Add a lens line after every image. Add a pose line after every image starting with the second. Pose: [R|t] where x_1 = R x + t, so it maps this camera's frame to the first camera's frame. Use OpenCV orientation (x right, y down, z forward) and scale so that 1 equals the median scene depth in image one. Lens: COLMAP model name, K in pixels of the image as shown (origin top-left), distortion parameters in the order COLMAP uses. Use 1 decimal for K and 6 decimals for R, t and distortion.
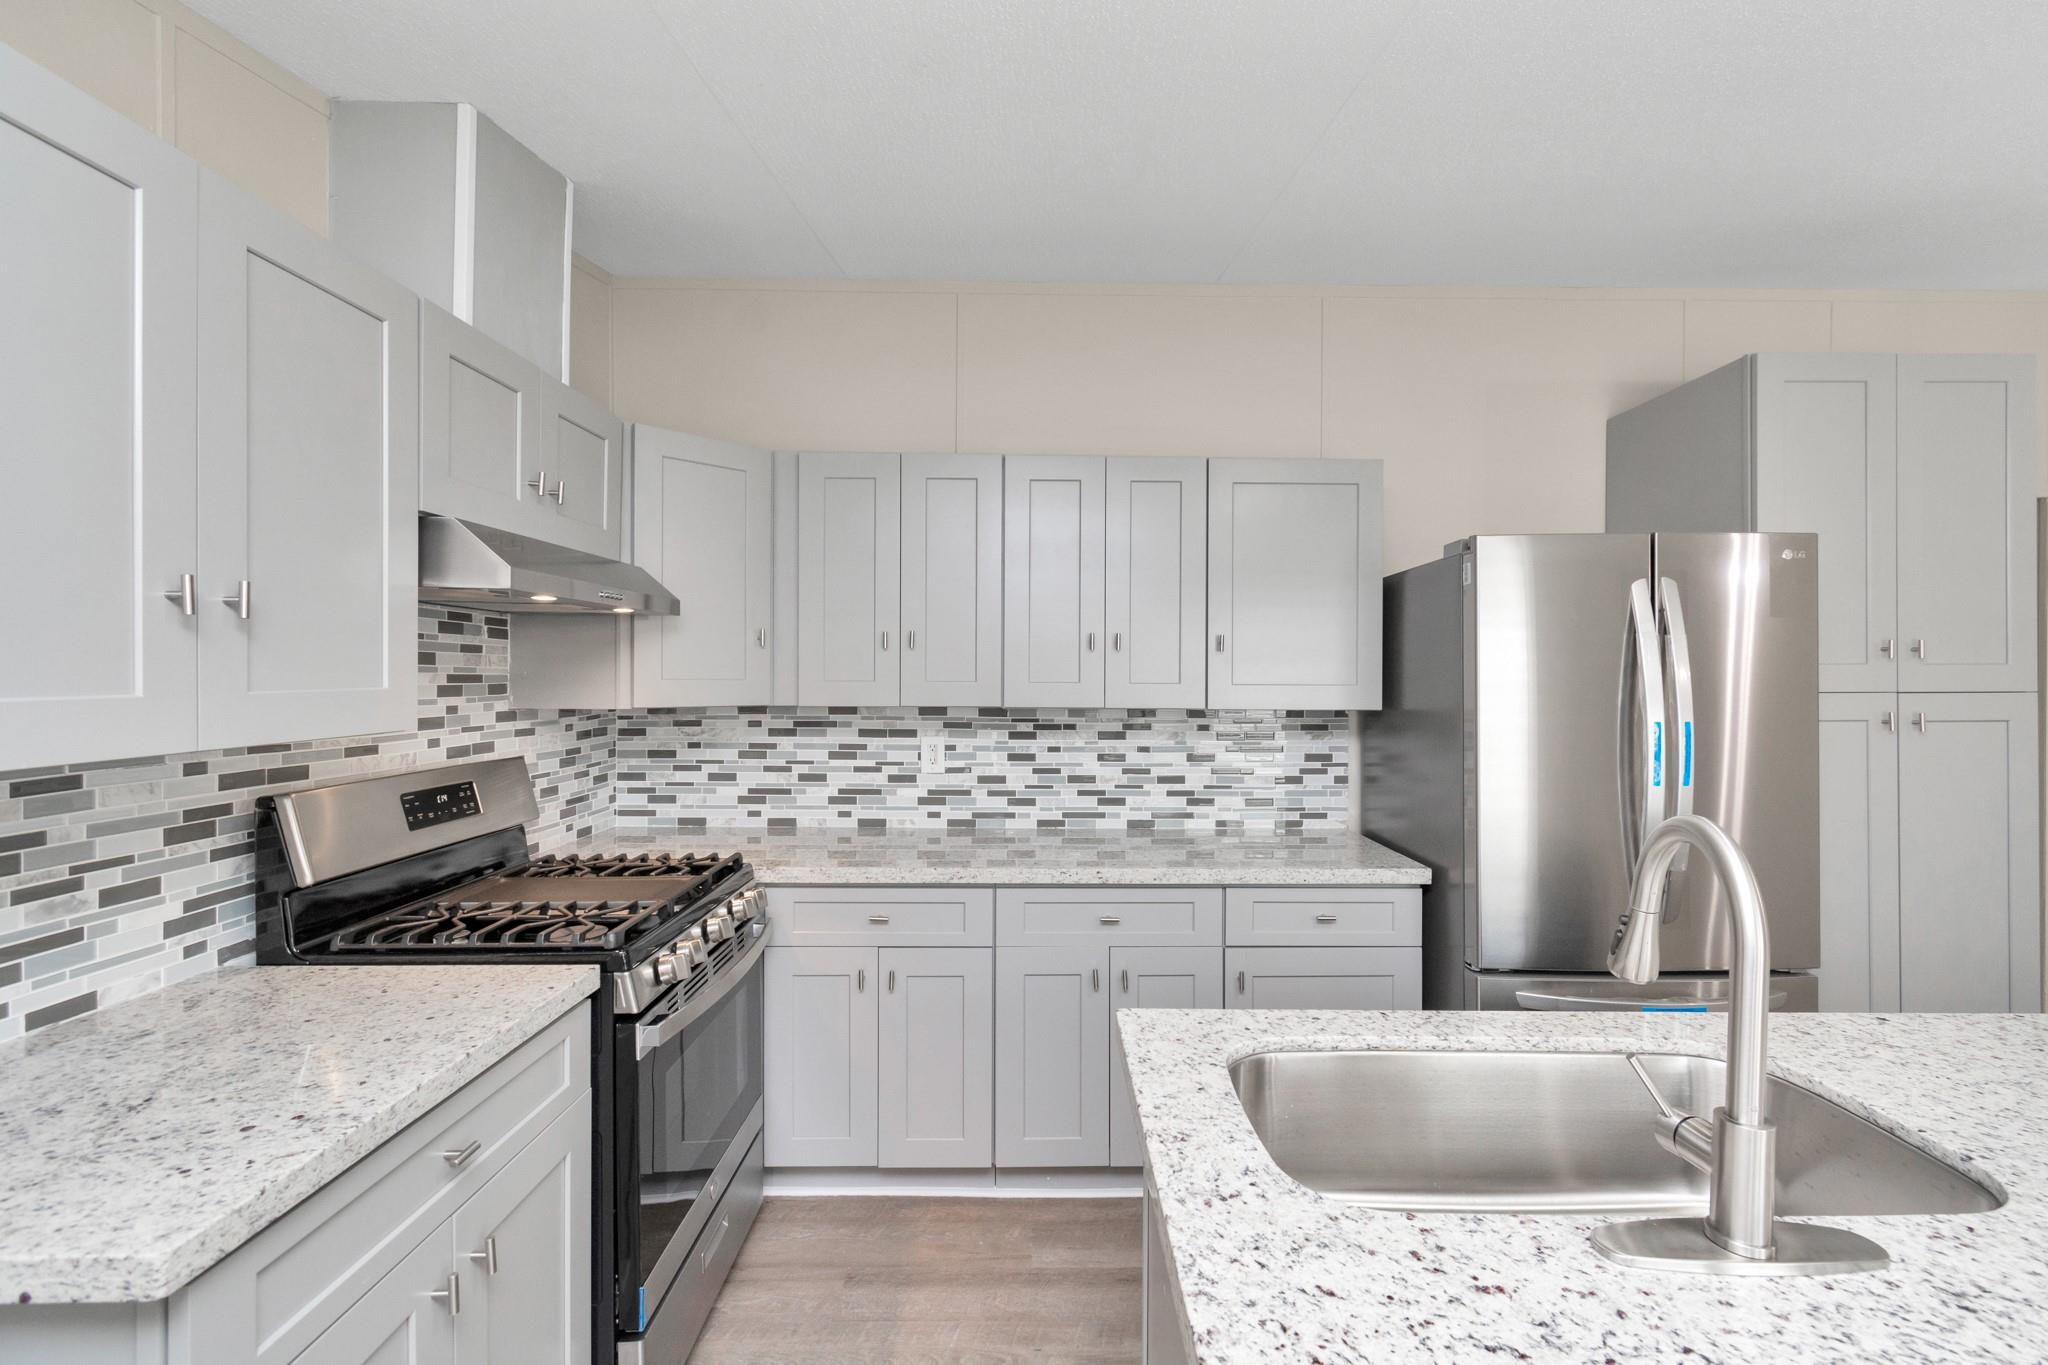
lens RADIAL K [[910.7, 0, 1050.7], [0, 910.7, 679.9], [0, 0, 1]] dist [0.004899, -0.000899]
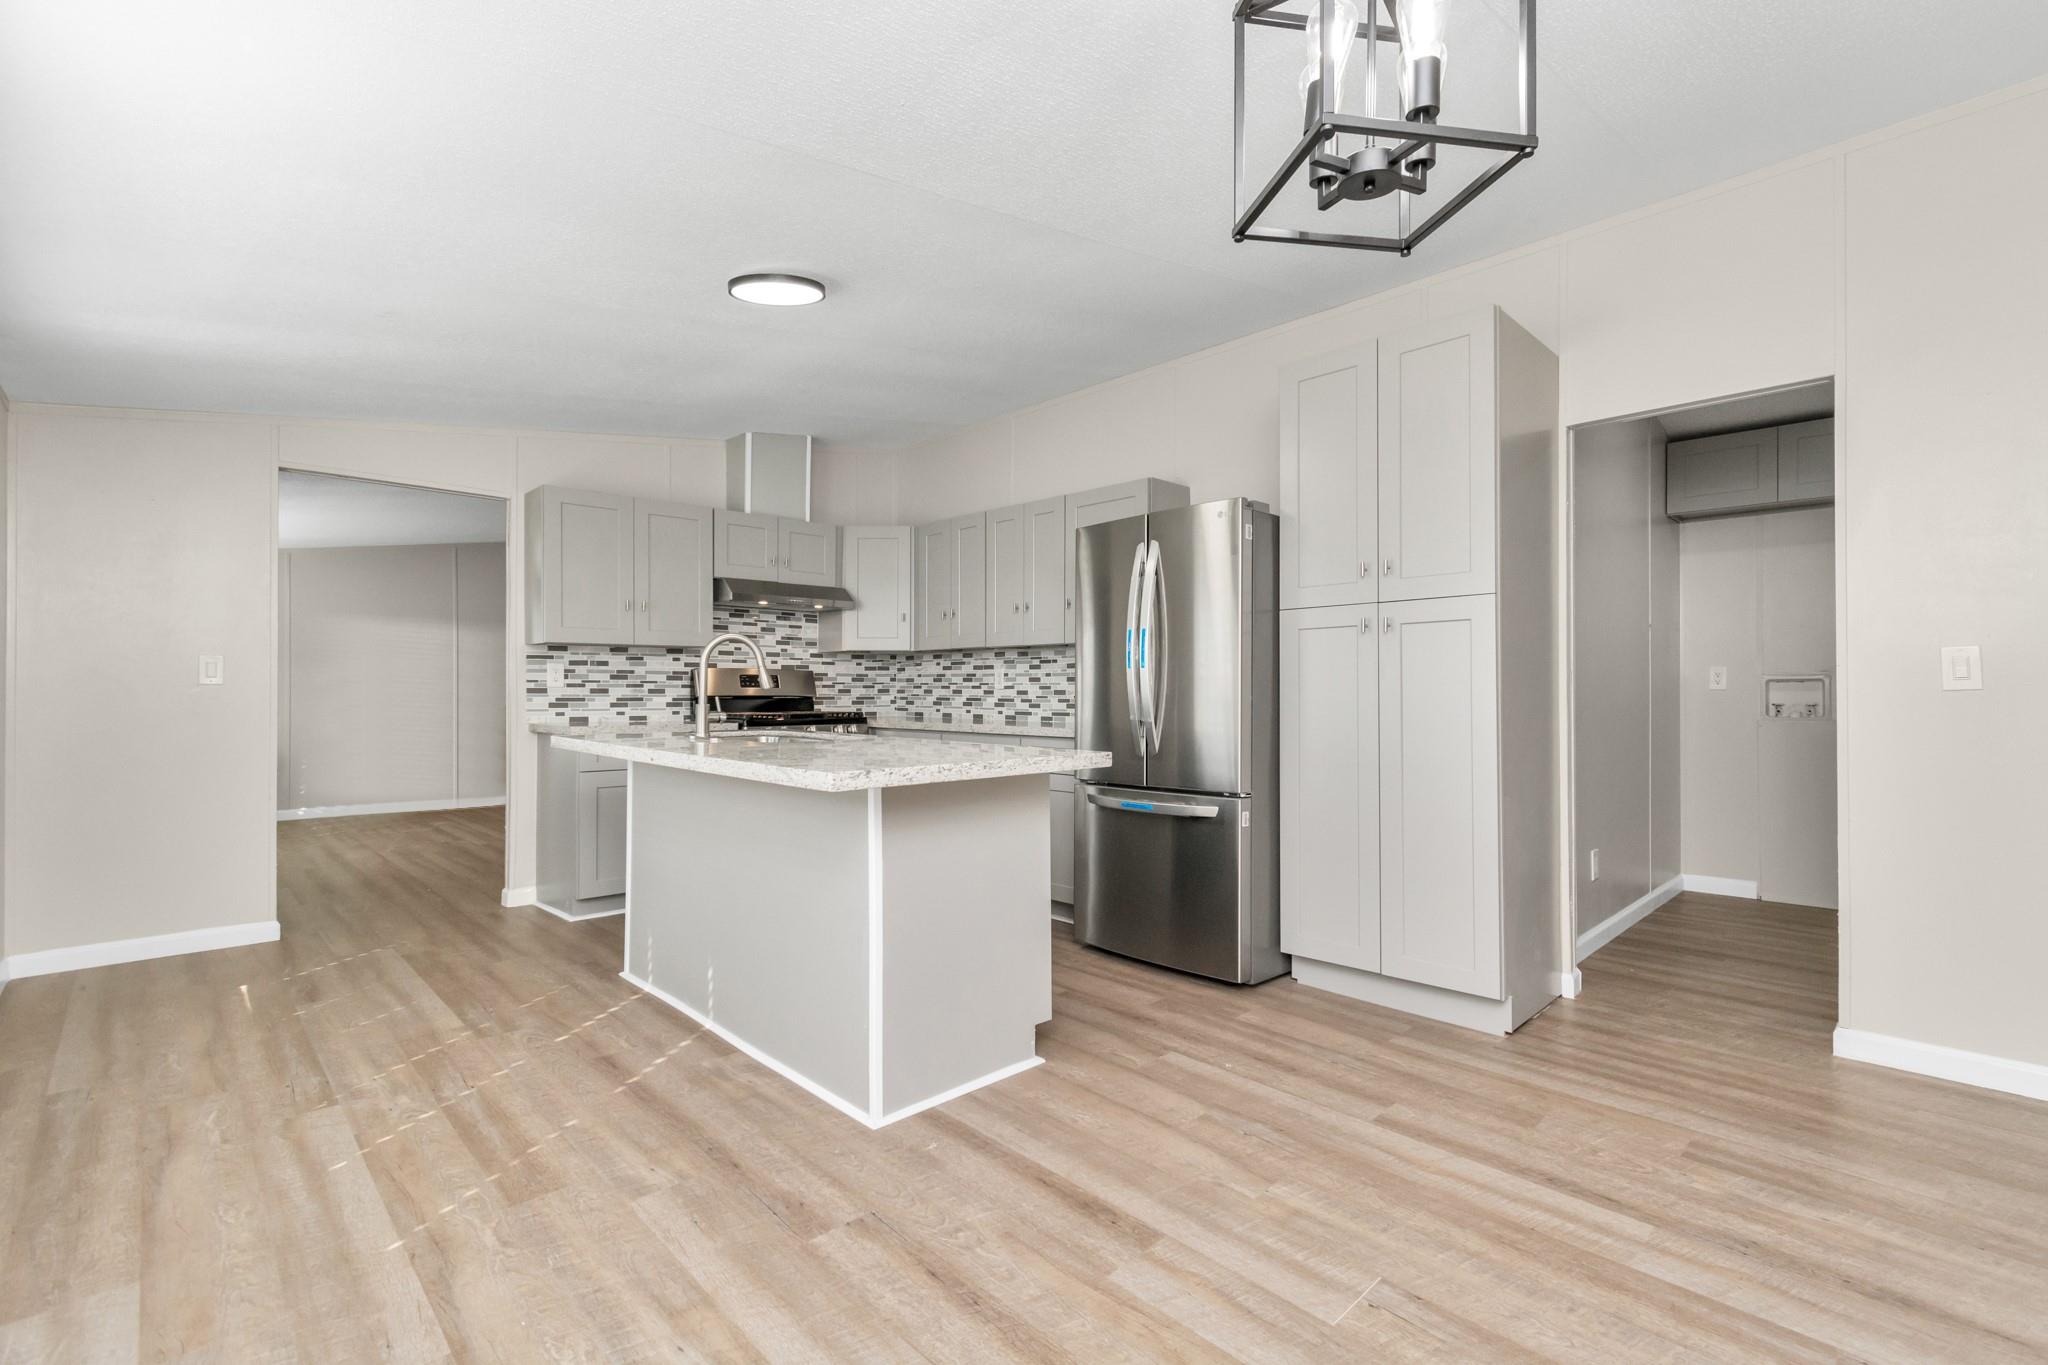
lens RADIAL K [[910.7, 0, 1036.7], [0, 910.7, 686.4], [0, 0, 1]] dist [0.004899, -0.000899]
pose [[0.674880, -0.009760, -0.737863, 1.236350], [-0.000776, 0.999903, -0.013936, 0.122322], [0.737927, 0.009977, 0.674806, -0.146822]]
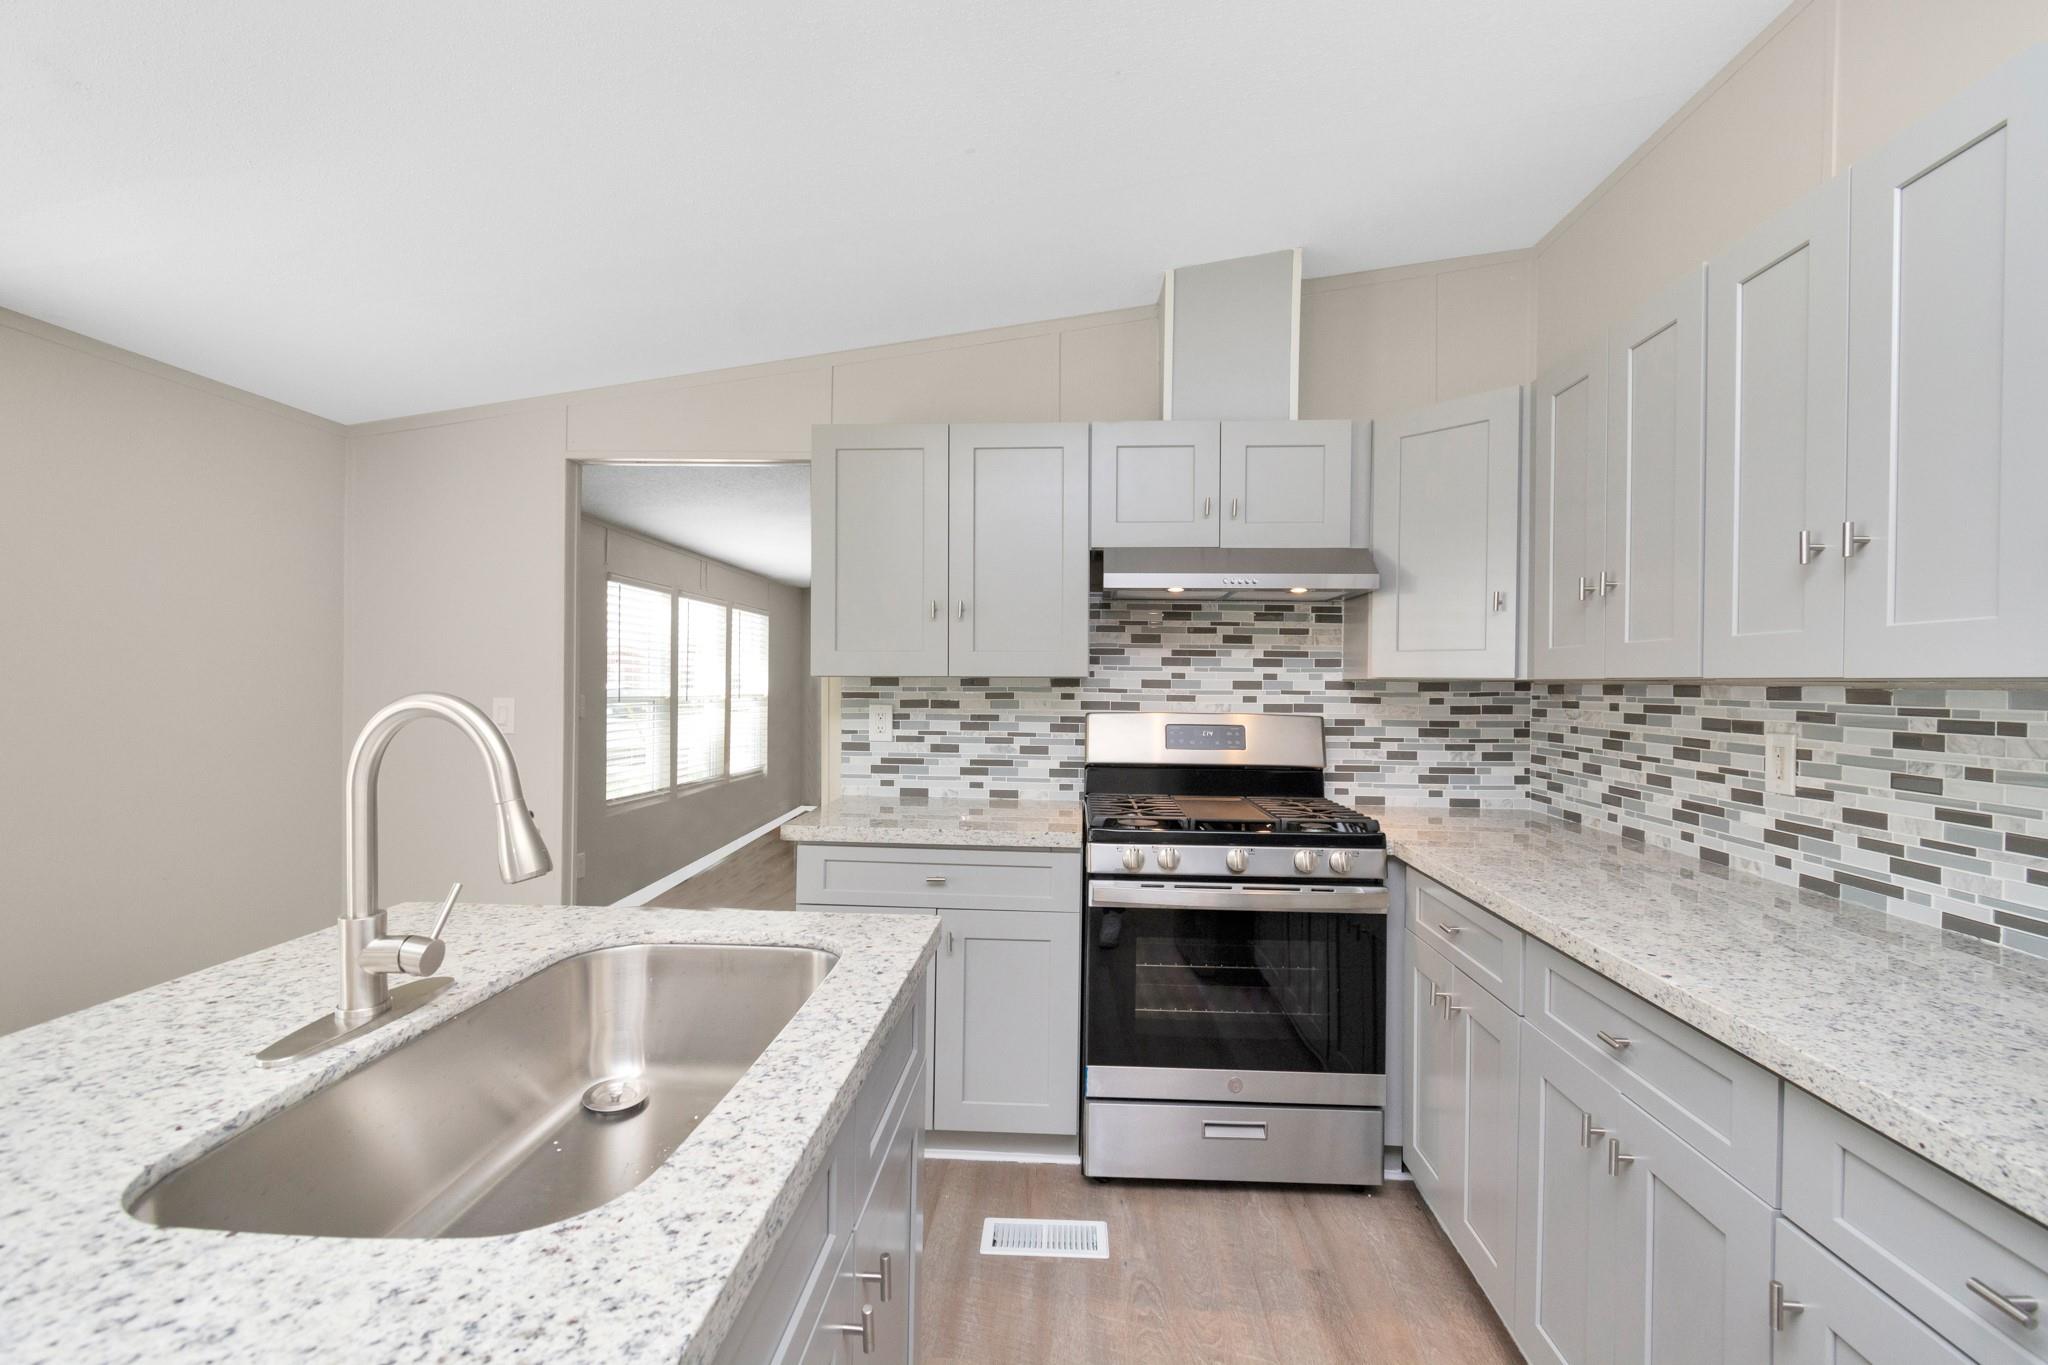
lens RADIAL K [[910.7, 0, 1035.4], [0, 910.7, 682.4], [0, 0, 1]] dist [0.004899, -0.000899]
pose [[-0.078702, -0.006150, -0.996879, 0.528079], [-0.016839, 0.999846, -0.004839, 0.038794], [0.996756, 0.016406, -0.078794, 0.547076]]
